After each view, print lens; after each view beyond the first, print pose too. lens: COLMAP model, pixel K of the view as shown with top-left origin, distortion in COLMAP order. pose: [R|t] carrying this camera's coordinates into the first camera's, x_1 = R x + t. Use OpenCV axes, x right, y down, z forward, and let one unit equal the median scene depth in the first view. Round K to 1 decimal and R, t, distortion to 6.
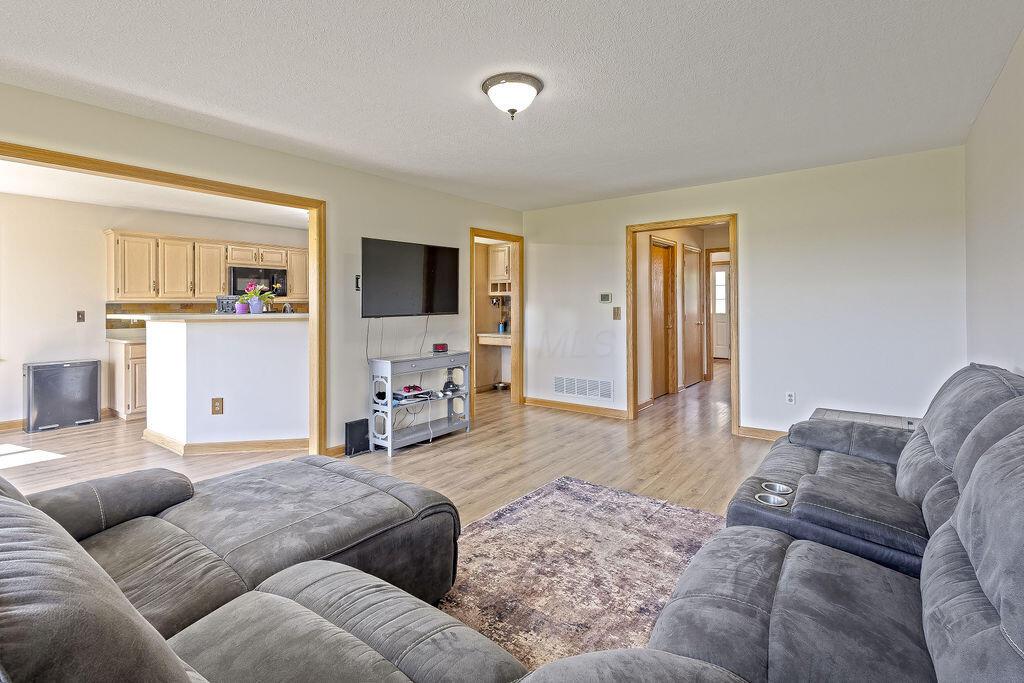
lens RADIAL K [[483.4, 0, 514.4], [0, 483.4, 304.5], [0, 0, 1]] dist [0.003772, 0.000601]
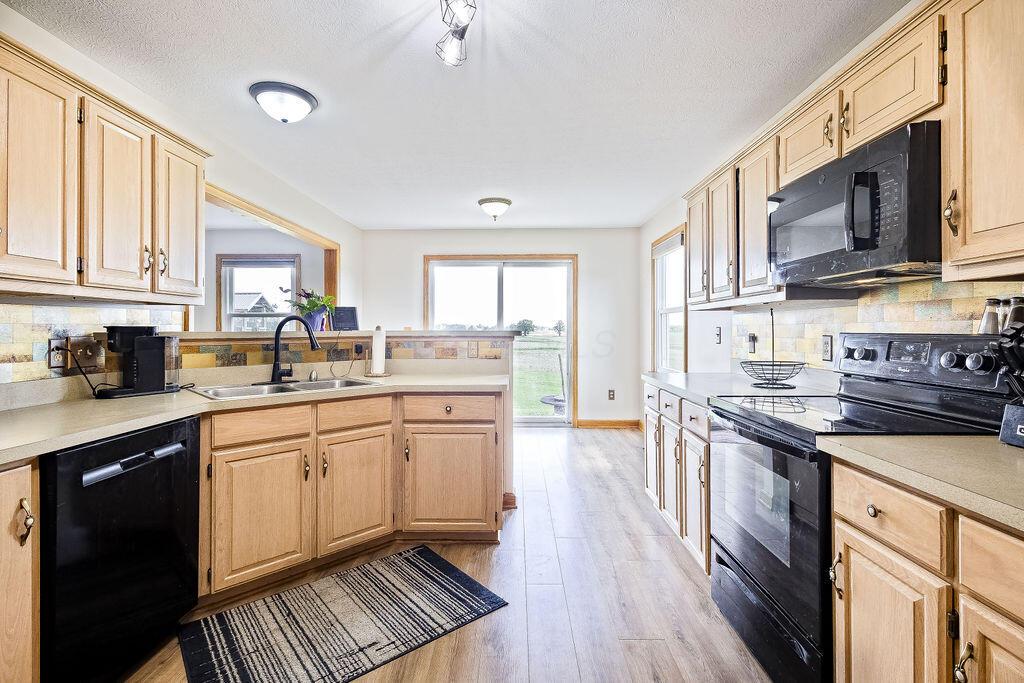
lens RADIAL K [[476.6, 0, 508.3], [0, 476.6, 325.6], [0, 0, 1]] dist [0.003825, 0.000139]
pose [[-0.810964, 0.004486, -0.585079, -0.274977], [0.007892, 0.999964, -0.003271, 0.010630], [0.585043, -0.007270, -0.810970, 1.298578]]
